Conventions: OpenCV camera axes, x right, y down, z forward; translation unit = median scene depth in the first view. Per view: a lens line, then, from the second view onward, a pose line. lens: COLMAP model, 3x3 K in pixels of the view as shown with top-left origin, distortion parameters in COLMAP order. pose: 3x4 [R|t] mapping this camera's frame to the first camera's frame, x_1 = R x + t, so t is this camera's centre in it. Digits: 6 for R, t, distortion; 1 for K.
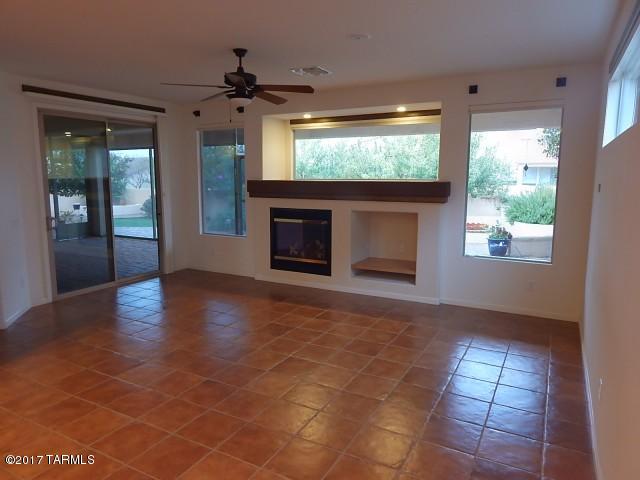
lens RADIAL K [[442.8, 0, 320.7], [0, 442.8, 240.4], [0, 0, 1]] dist [0.005303, -0.001880]
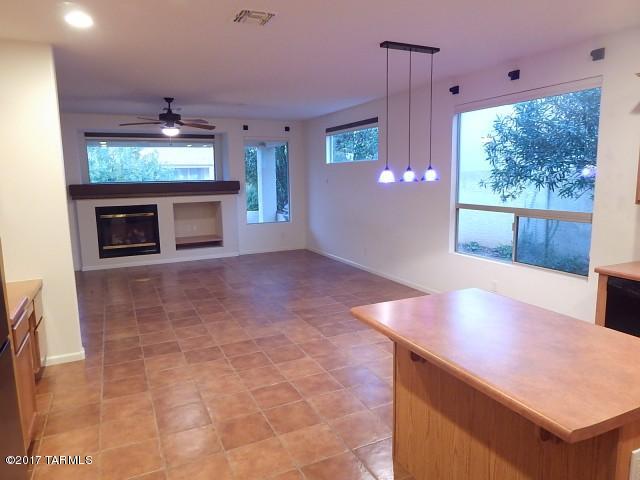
lens RADIAL K [[442.8, 0, 321.9], [0, 442.8, 238.4], [0, 0, 1]] dist [0.005303, -0.001880]
pose [[0.591622, -0.128518, 0.795906, -0.791365], [0.133827, 0.989172, 0.060247, 0.021380], [-0.795031, 0.070870, 0.602415, -0.218341]]
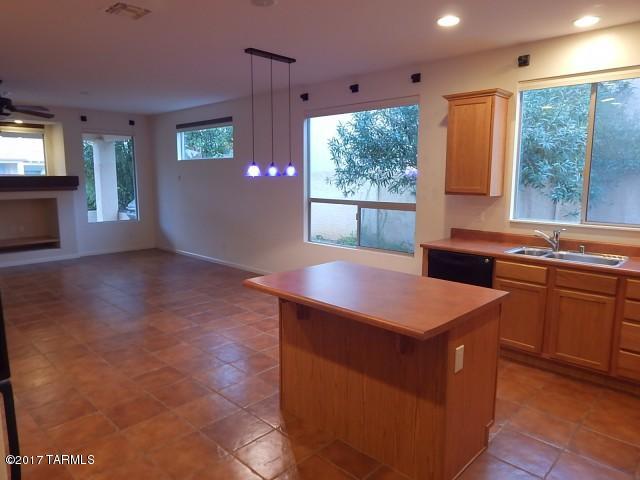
lens RADIAL K [[442.8, 0, 322.1], [0, 442.8, 239.5], [0, 0, 1]] dist [0.005303, -0.001880]
pose [[0.270576, -0.142204, 0.952138, -0.875485], [0.136846, 0.984668, 0.108174, 0.030966], [-0.952923, 0.101027, 0.285887, -0.207427]]
